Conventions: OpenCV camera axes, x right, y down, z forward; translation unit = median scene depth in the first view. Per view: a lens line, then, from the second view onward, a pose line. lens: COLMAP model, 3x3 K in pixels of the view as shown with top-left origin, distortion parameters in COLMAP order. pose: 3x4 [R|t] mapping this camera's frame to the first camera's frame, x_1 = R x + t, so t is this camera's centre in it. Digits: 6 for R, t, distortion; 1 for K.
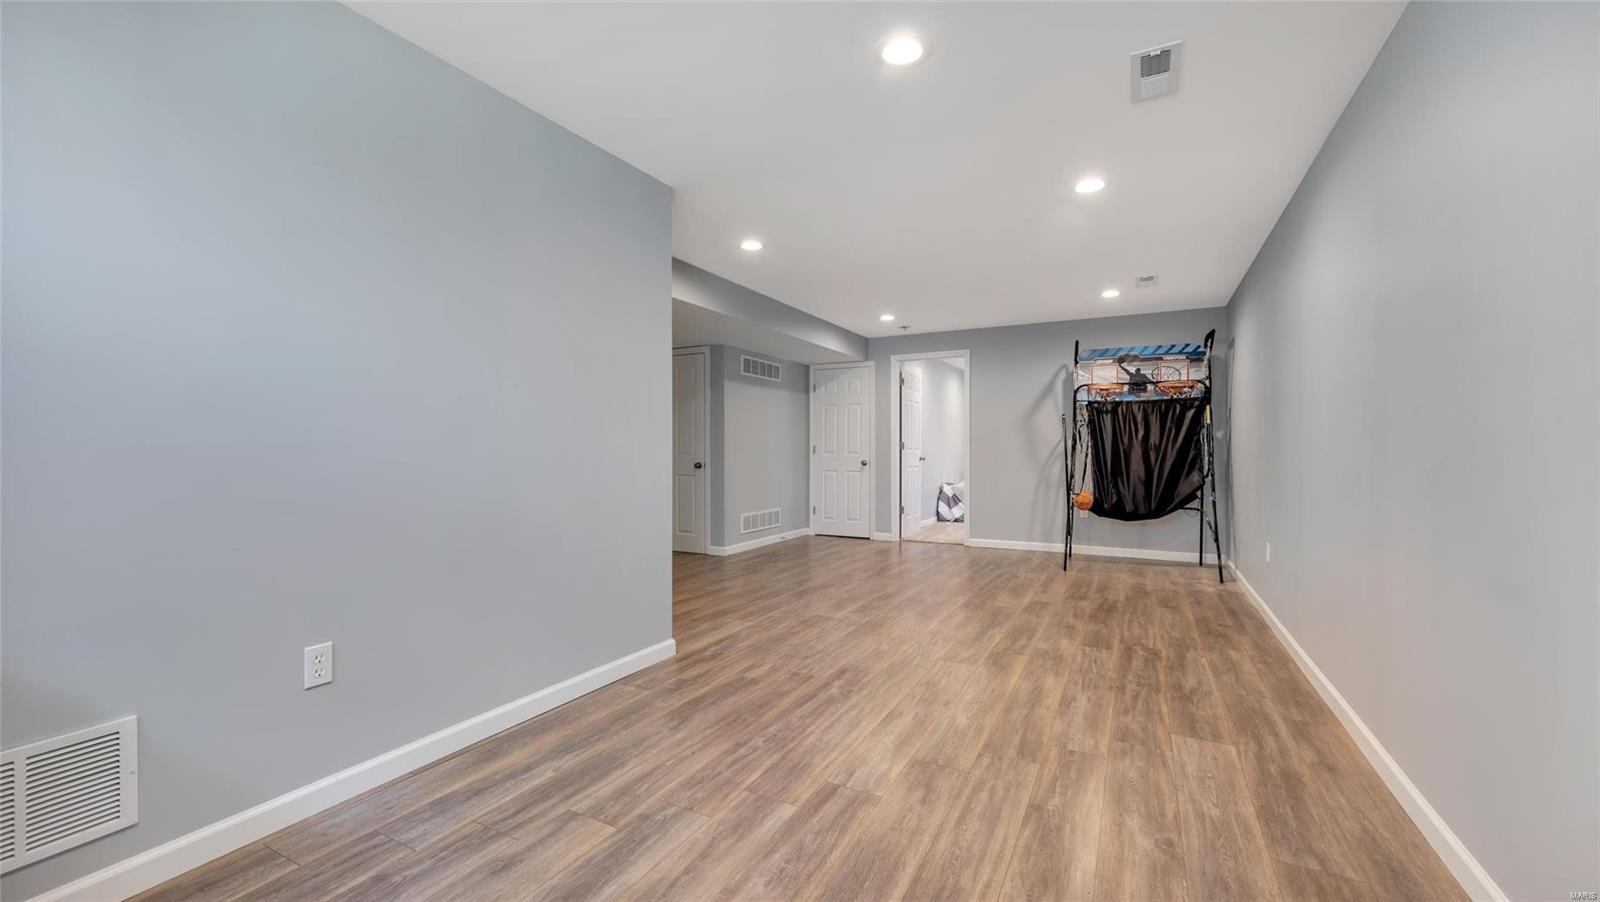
lens RADIAL K [[629.7, 0, 798.8], [0, 629.7, 450.8], [0, 0, 1]] dist [0.007334, -0.000130]
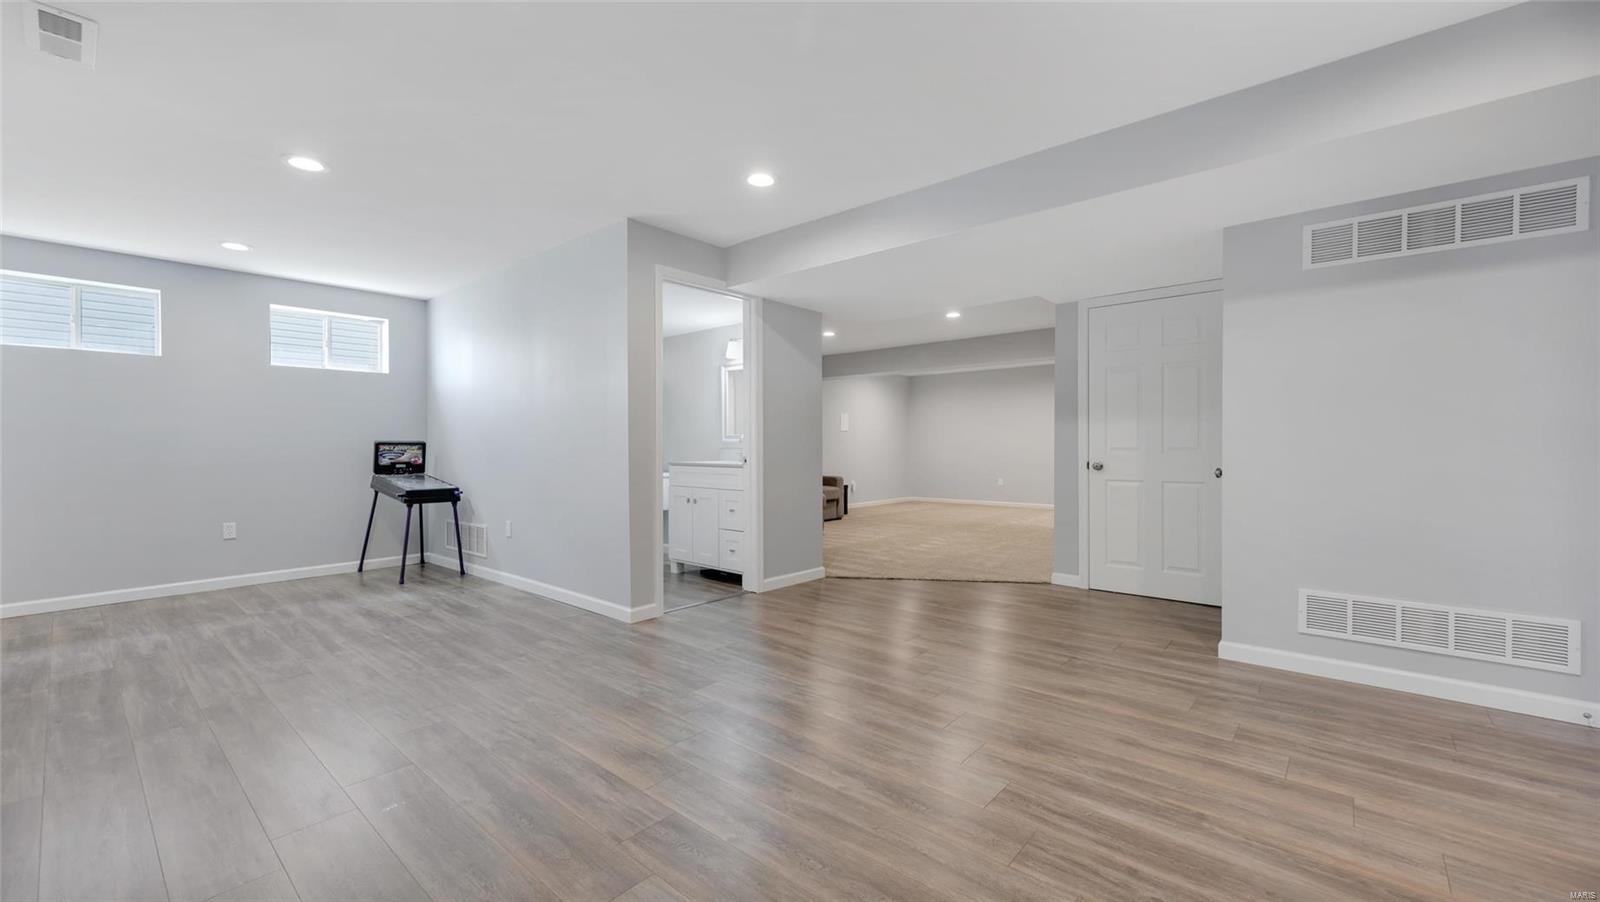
lens RADIAL K [[629.7, 0, 799.1], [0, 629.7, 448.7], [0, 0, 1]] dist [0.007334, -0.000130]
pose [[-0.212077, 0.008441, -0.977217, 0.932219], [0.002131, 0.999964, 0.008175, -0.003388], [0.977251, -0.000348, -0.212087, 1.679486]]
